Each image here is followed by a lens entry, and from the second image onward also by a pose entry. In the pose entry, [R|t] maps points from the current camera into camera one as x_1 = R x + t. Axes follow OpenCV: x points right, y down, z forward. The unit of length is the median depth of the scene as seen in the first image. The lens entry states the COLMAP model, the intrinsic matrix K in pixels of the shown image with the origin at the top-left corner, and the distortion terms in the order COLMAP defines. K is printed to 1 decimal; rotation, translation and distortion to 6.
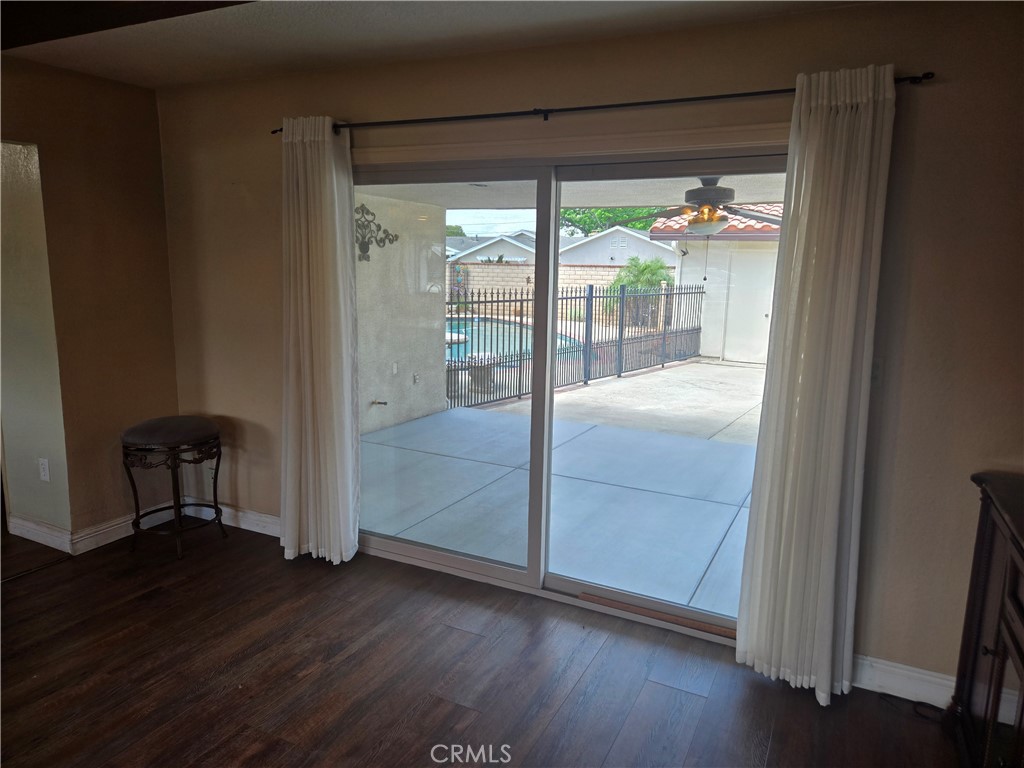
lens RADIAL K [[689.5, 0, 518.8], [0, 689.5, 385.6], [0, 0, 1]] dist [0.081504, -0.050463]
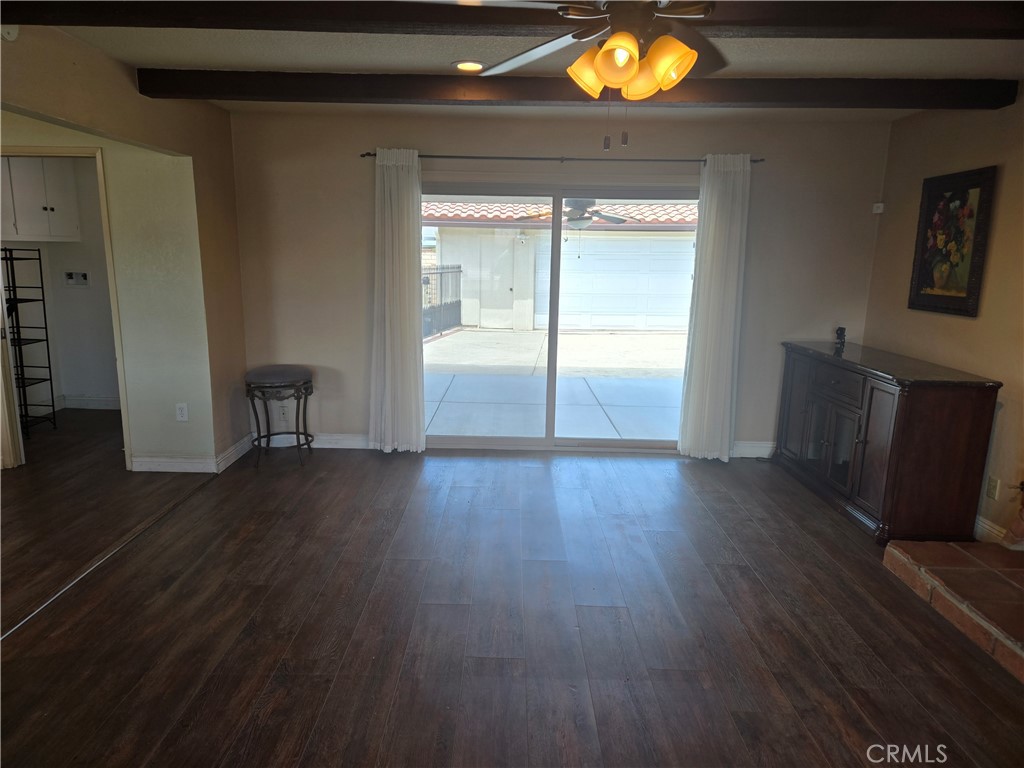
lens RADIAL K [[677.7, 0, 508.9], [0, 677.7, 384.0], [0, 0, 1]] dist [0.110989, -0.106713]
pose [[0.902948, -0.088374, 0.420565, -0.719638], [0.078265, 0.996078, 0.041274, 0.069288], [-0.422563, -0.004352, 0.906323, -0.406117]]
